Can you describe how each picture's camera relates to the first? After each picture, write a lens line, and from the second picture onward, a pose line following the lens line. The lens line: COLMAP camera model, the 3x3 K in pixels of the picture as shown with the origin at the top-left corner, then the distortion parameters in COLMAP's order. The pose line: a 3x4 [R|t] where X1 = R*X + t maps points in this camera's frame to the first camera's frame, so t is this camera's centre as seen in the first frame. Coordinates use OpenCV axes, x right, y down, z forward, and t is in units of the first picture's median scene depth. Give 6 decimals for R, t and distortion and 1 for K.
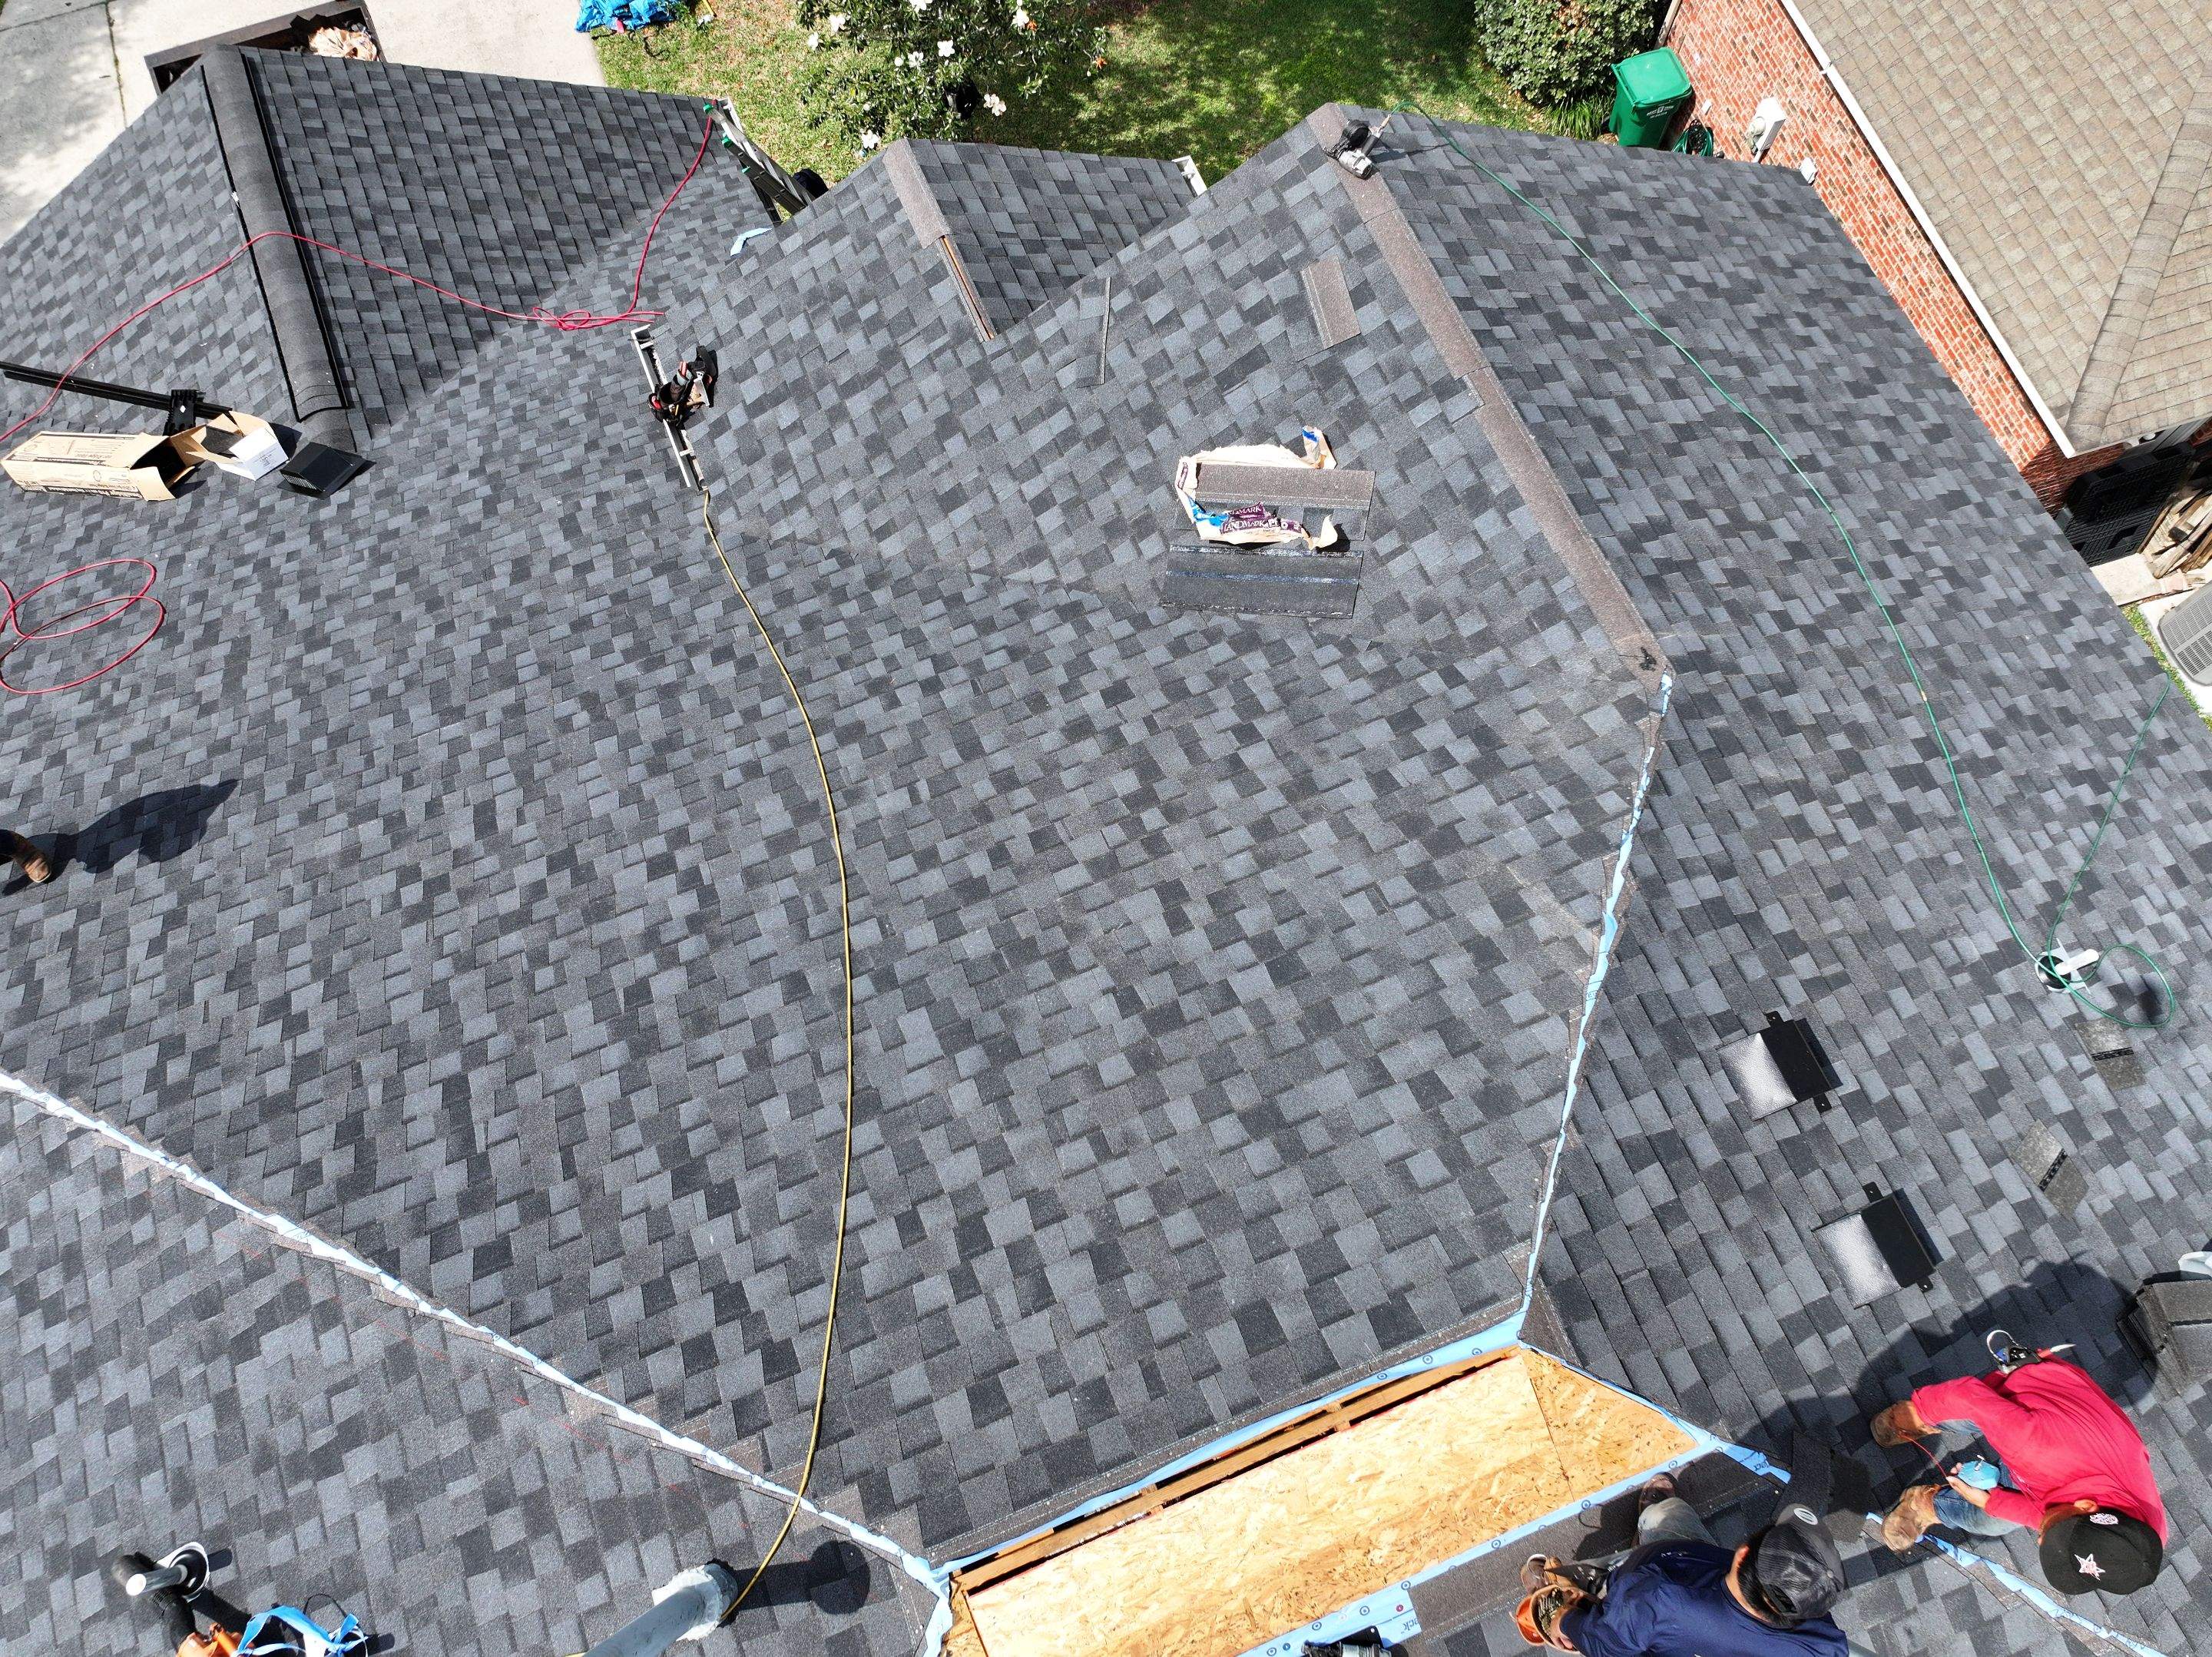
lens RADIAL K [[1553.4, 0, 1106.2], [0, 1553.4, 818.8], [0, 0, 1]] dist [0.000528, 0.014562]
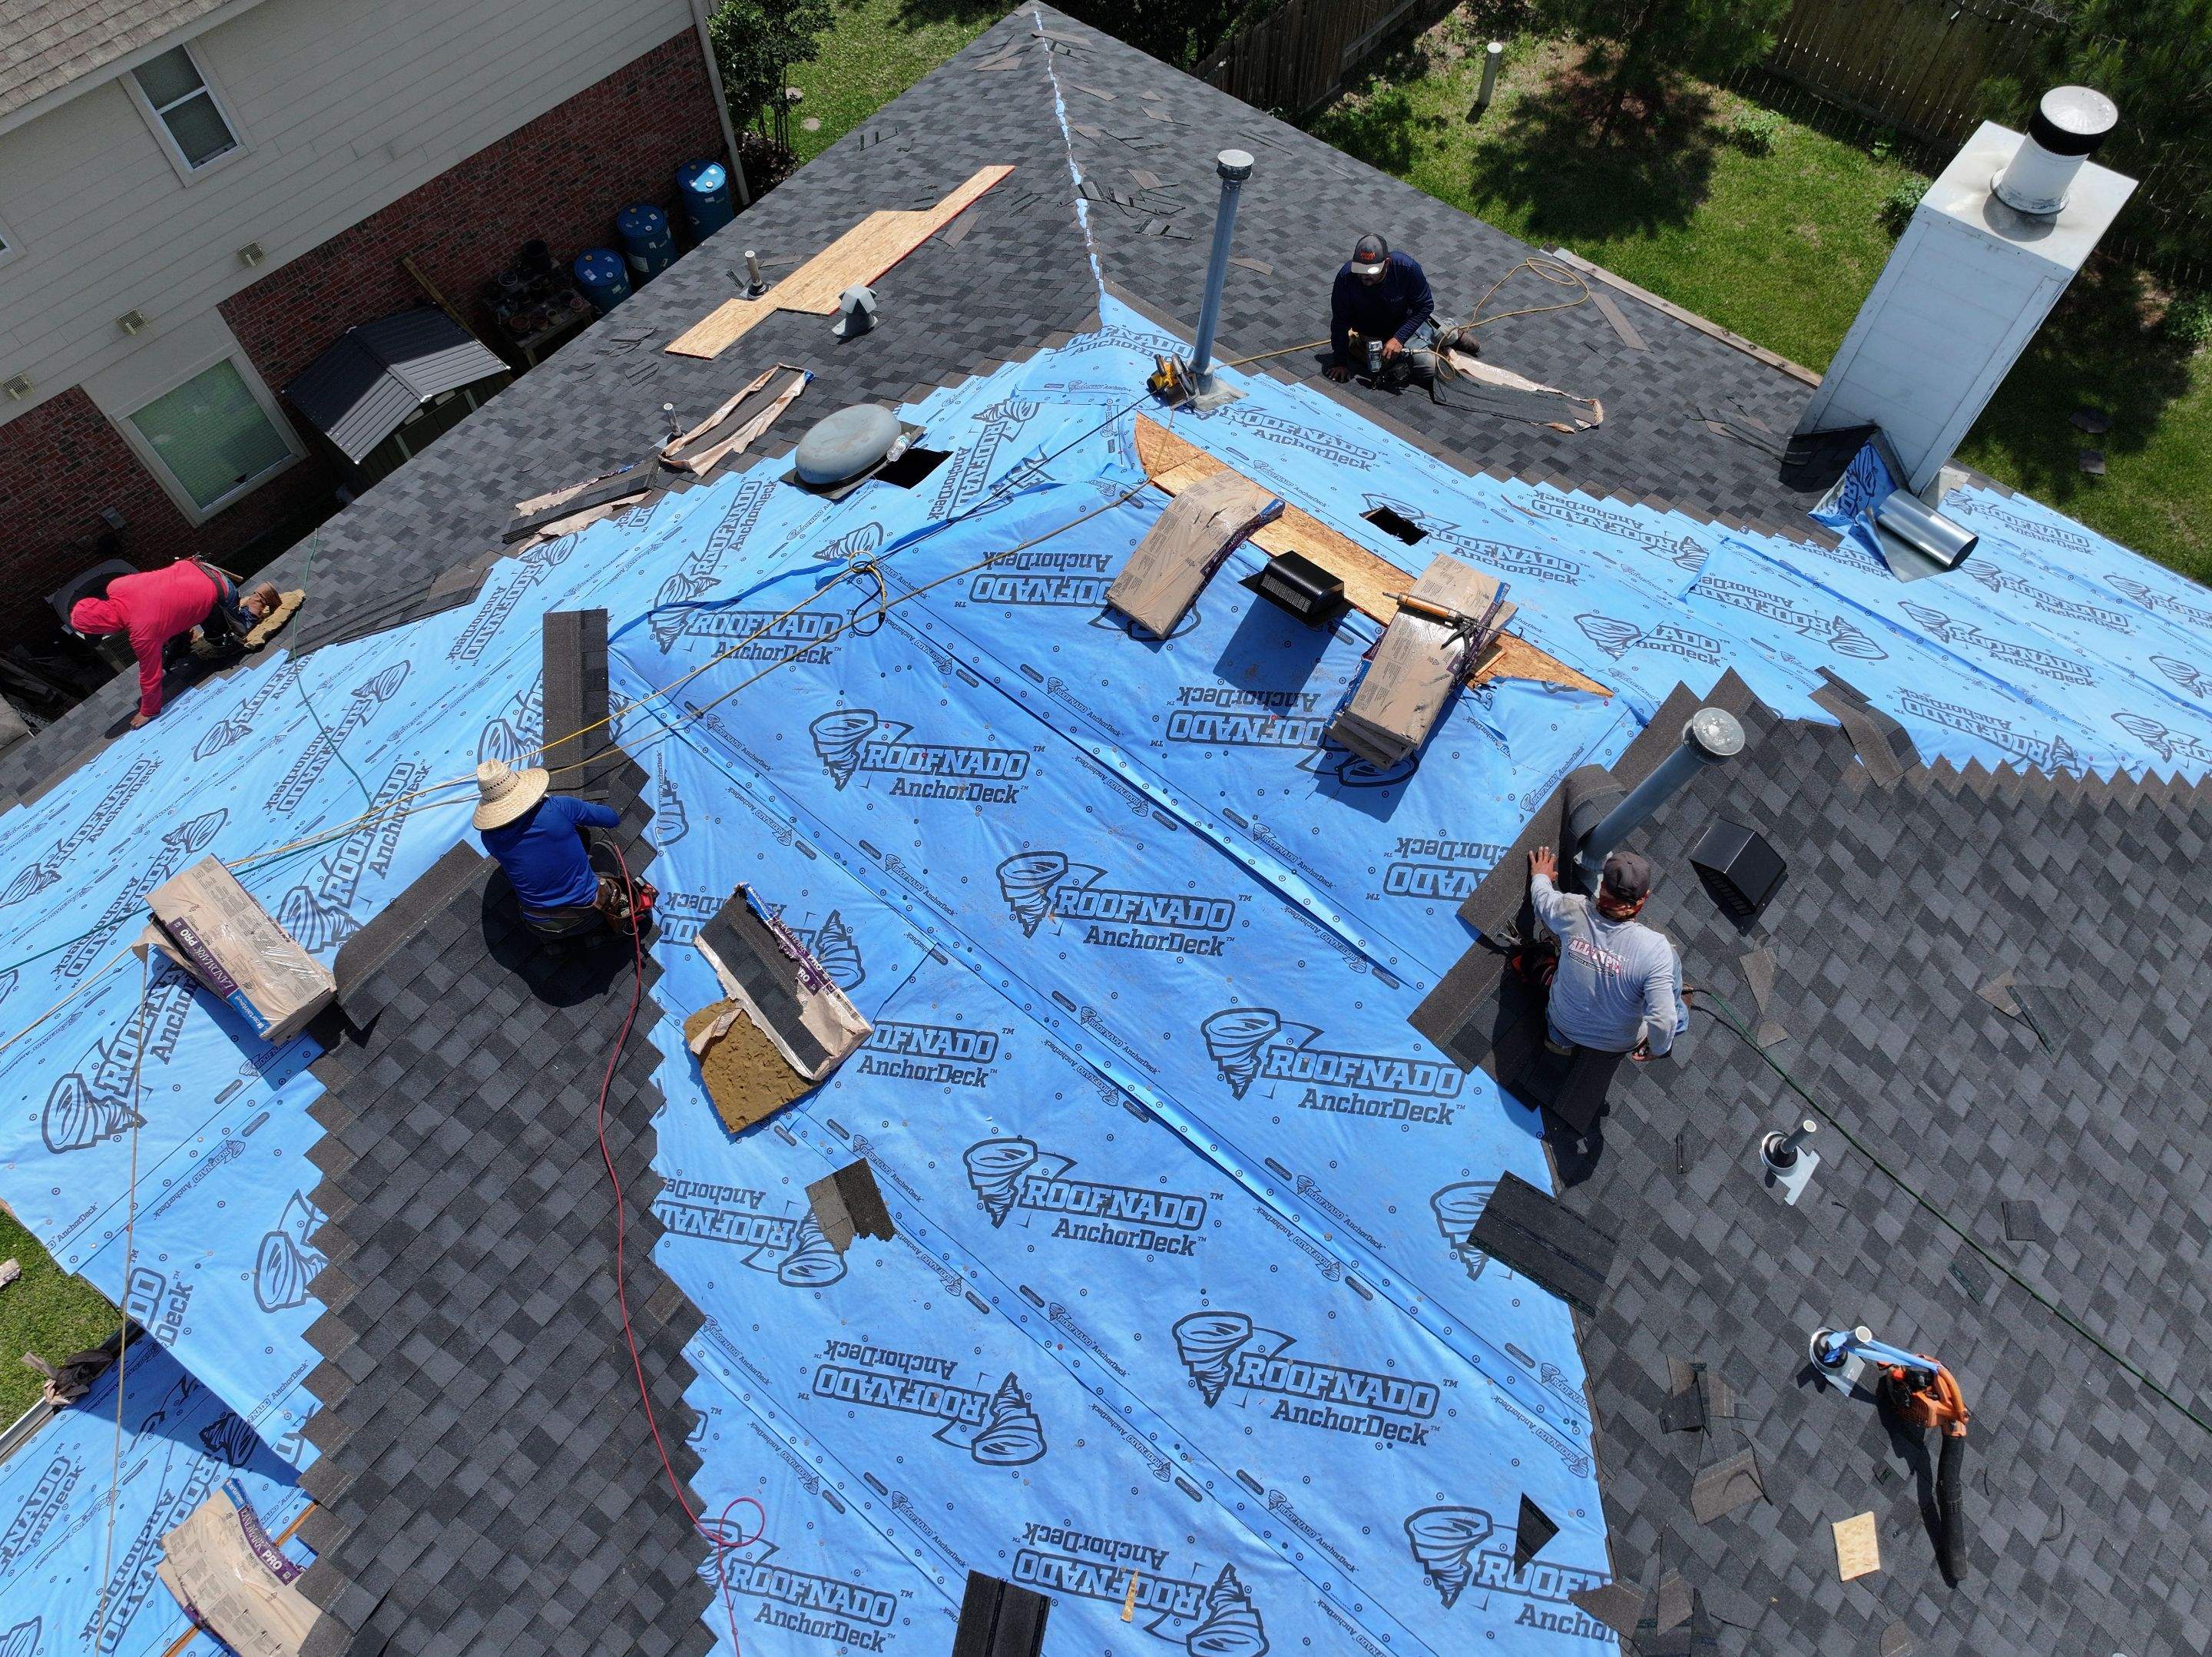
lens RADIAL K [[1553.4, 0, 1107.8], [0, 1553.4, 822.0], [0, 0, 1]] dist [0.000528, 0.014562]
pose [[-0.487183, -0.760867, 0.428642, -0.454062], [0.815602, -0.220968, 0.534759, -0.422998], [-0.312163, 0.610127, 0.728216, 0.073939]]
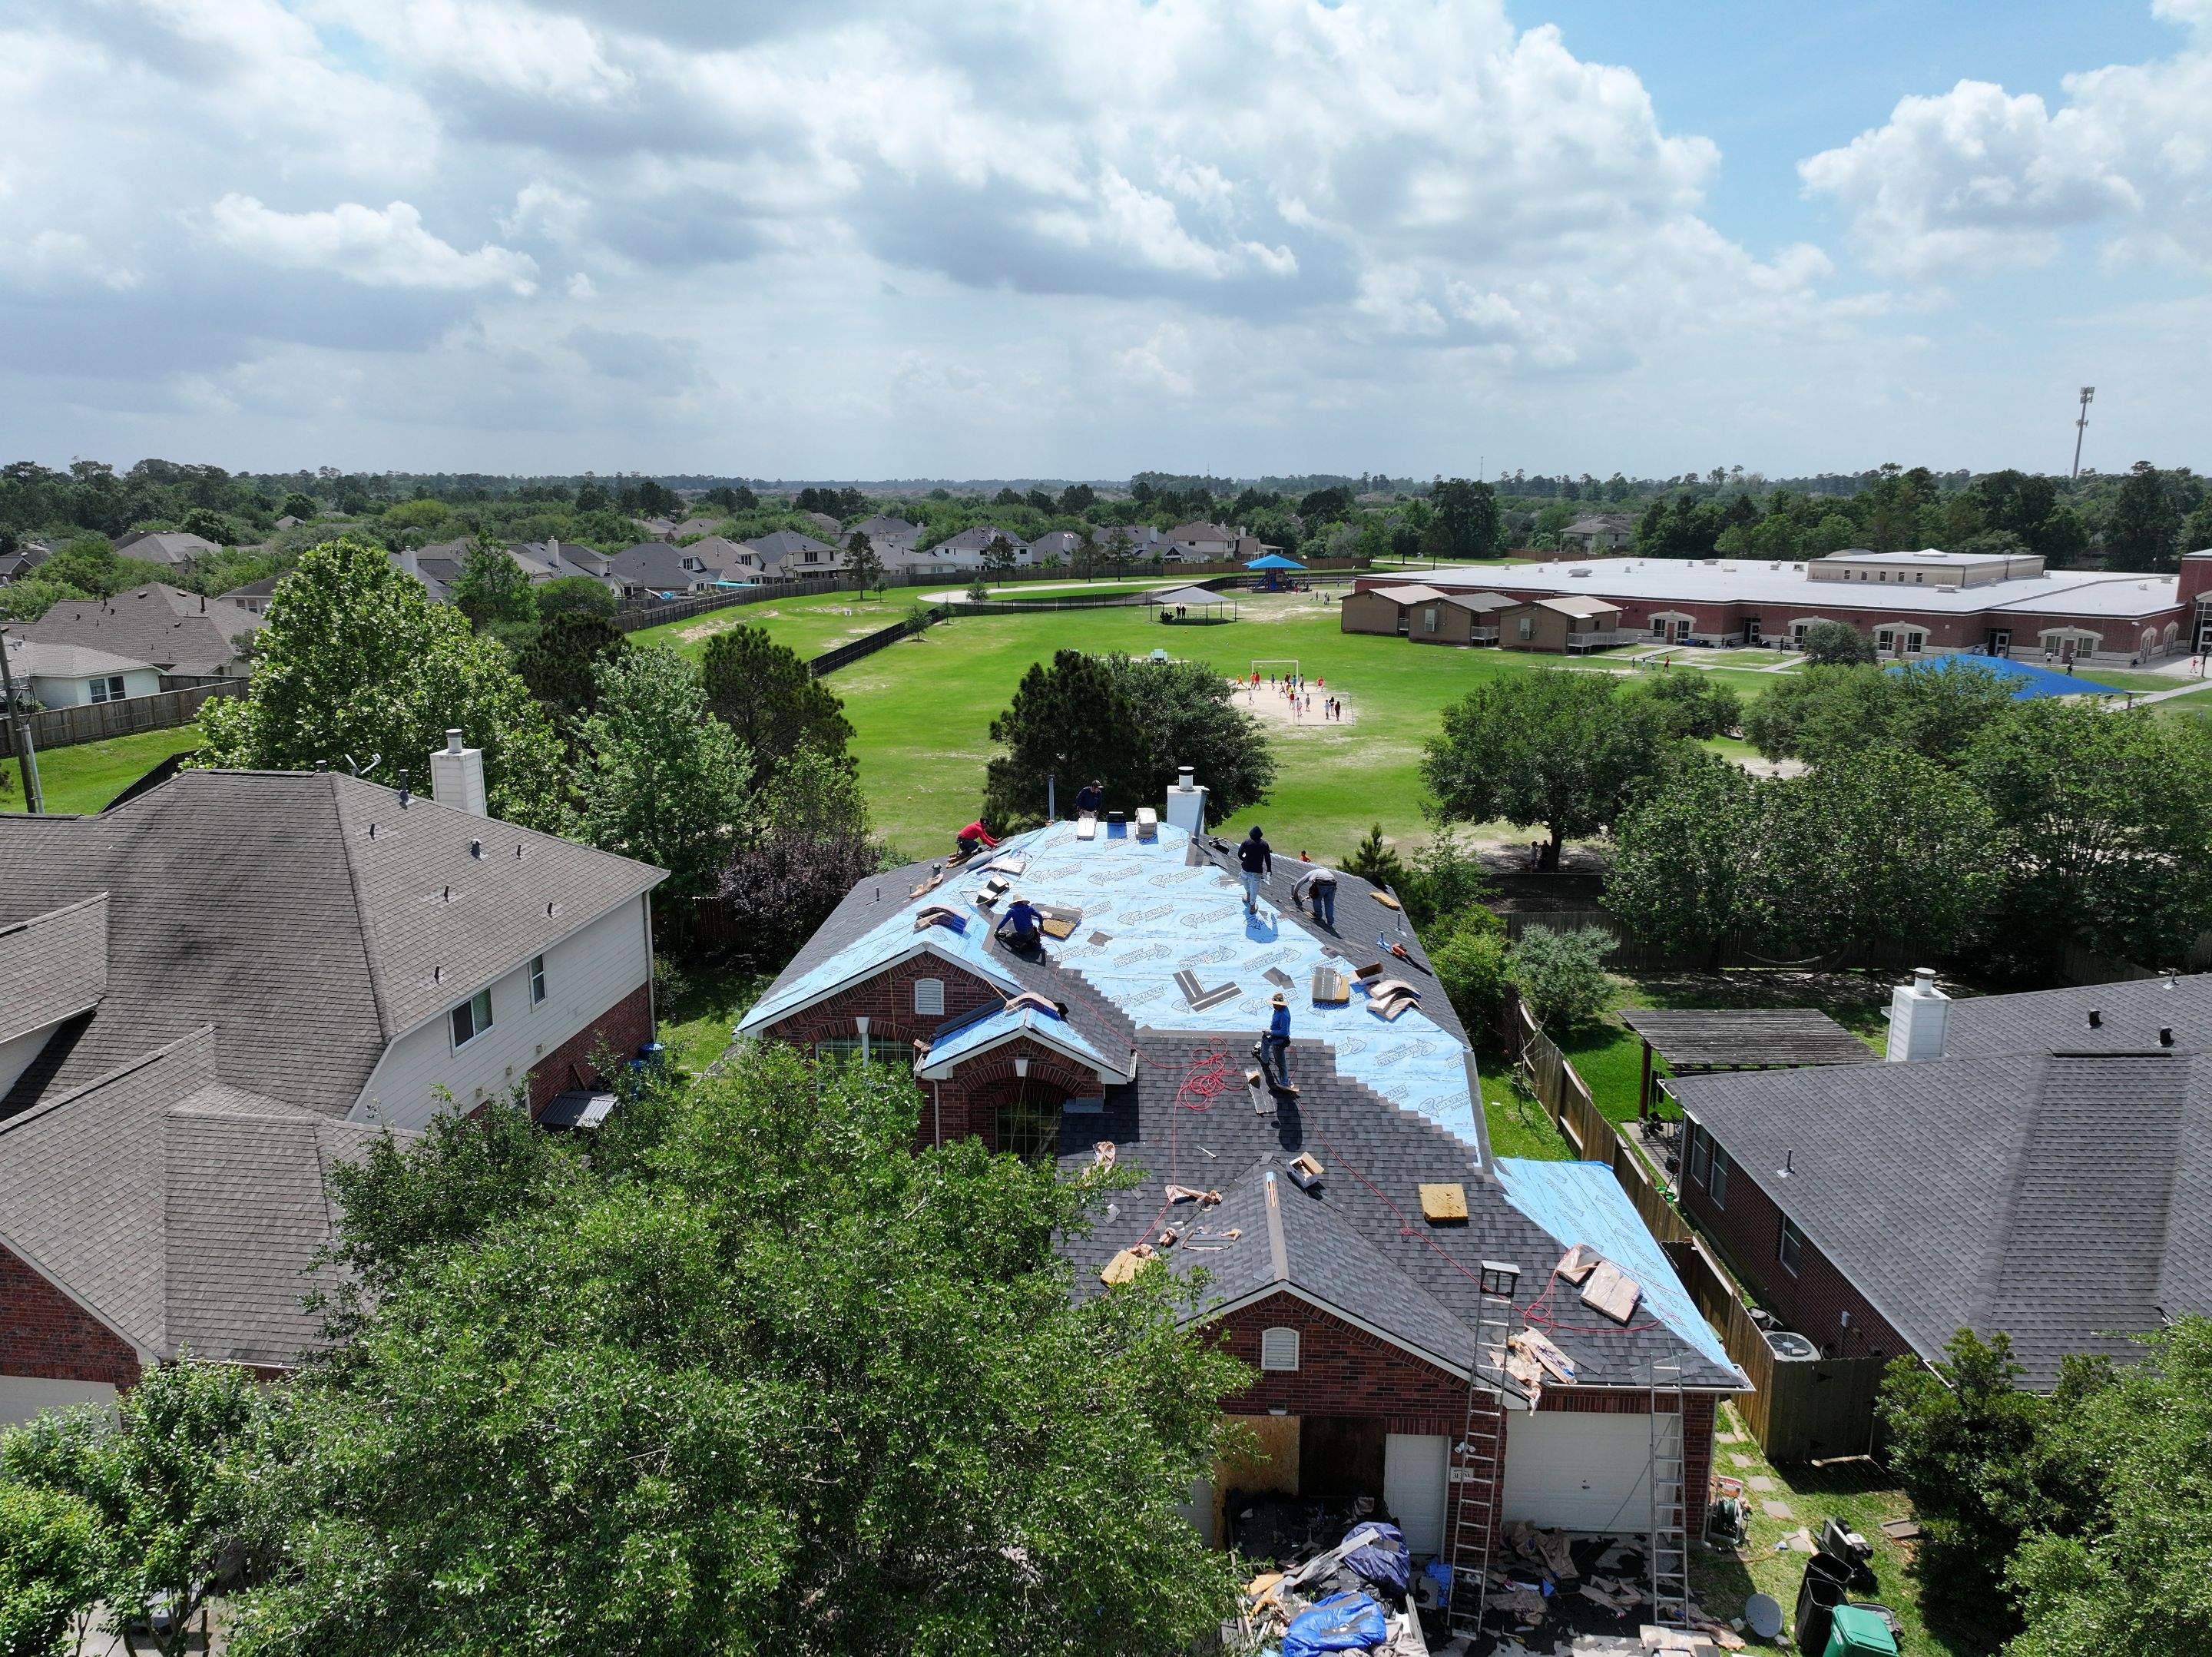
lens RADIAL K [[1553.4, 0, 1105.0], [0, 1553.4, 821.9], [0, 0, 1]] dist [0.000528, 0.014562]
pose [[-0.905106, -0.090725, 0.415394, -1.934754], [0.396443, 0.173033, 0.901606, -4.105961], [-0.153675, 0.980729, -0.120646, 1.292306]]
